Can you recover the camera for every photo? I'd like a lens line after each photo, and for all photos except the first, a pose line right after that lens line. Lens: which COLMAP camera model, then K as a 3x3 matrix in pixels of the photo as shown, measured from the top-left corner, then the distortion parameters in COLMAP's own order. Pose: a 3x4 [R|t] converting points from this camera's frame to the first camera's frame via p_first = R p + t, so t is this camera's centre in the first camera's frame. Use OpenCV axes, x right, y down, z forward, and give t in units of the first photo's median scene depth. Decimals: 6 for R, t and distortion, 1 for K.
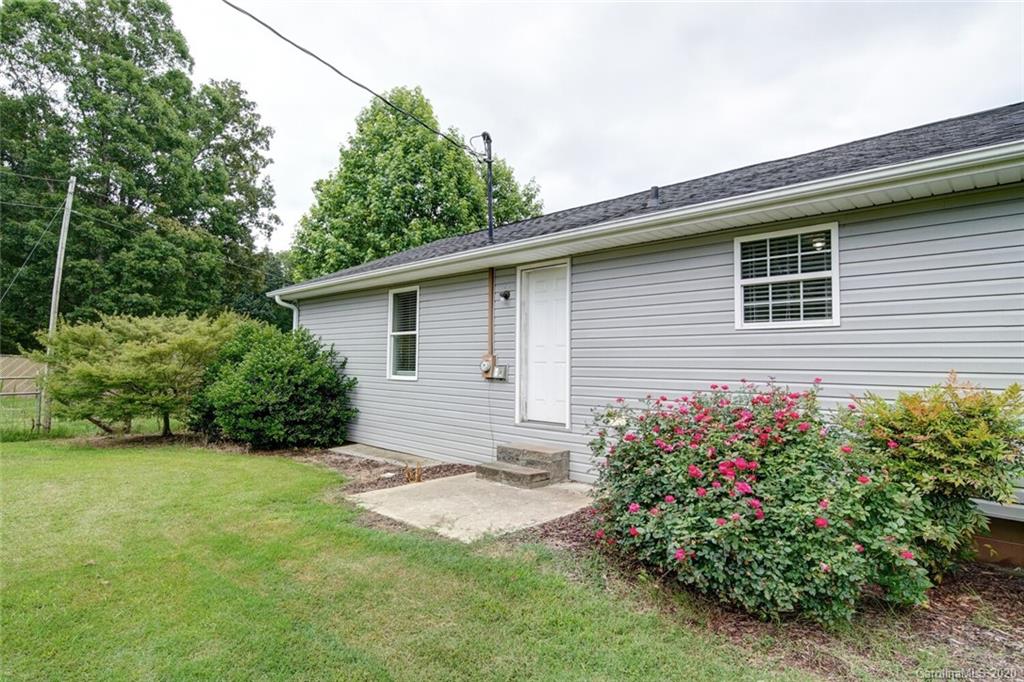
lens RADIAL K [[518.1, 0, 512.0], [0, 518.1, 341.0], [0, 0, 1]] dist [0.000979, 0.000569]
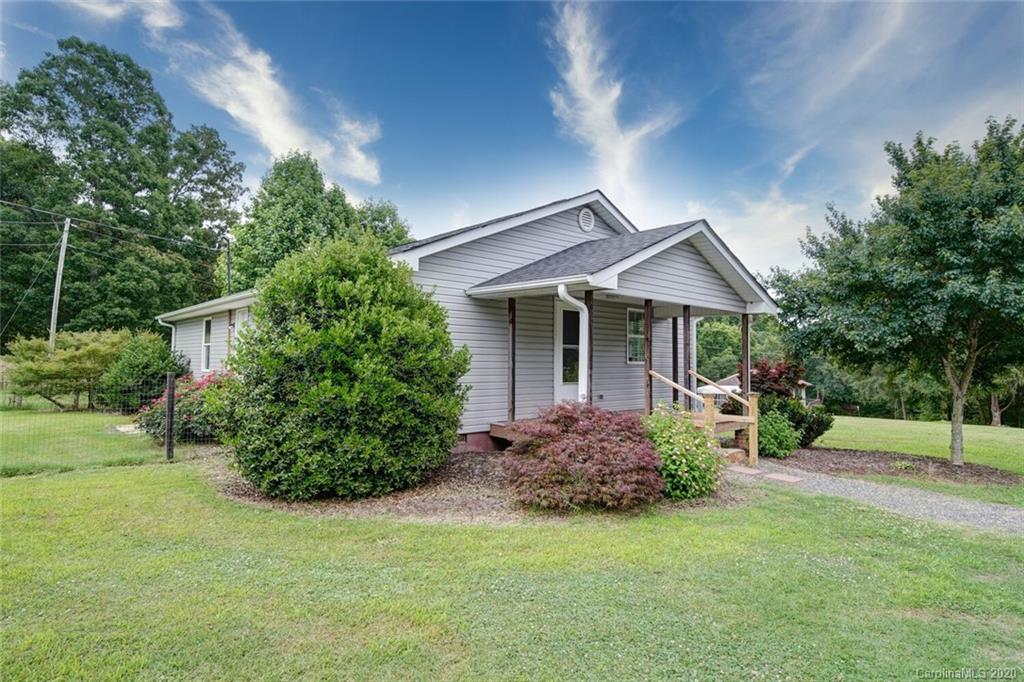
lens RADIAL K [[518.1, 0, 512.0], [0, 518.1, 341.0], [0, 0, 1]] dist [0.000979, 0.000569]
pose [[0.998755, -0.003676, -0.049749, 0.312227], [0.003799, 0.999990, 0.002389, -0.009482], [0.049739, -0.002575, 0.998759, -0.230874]]
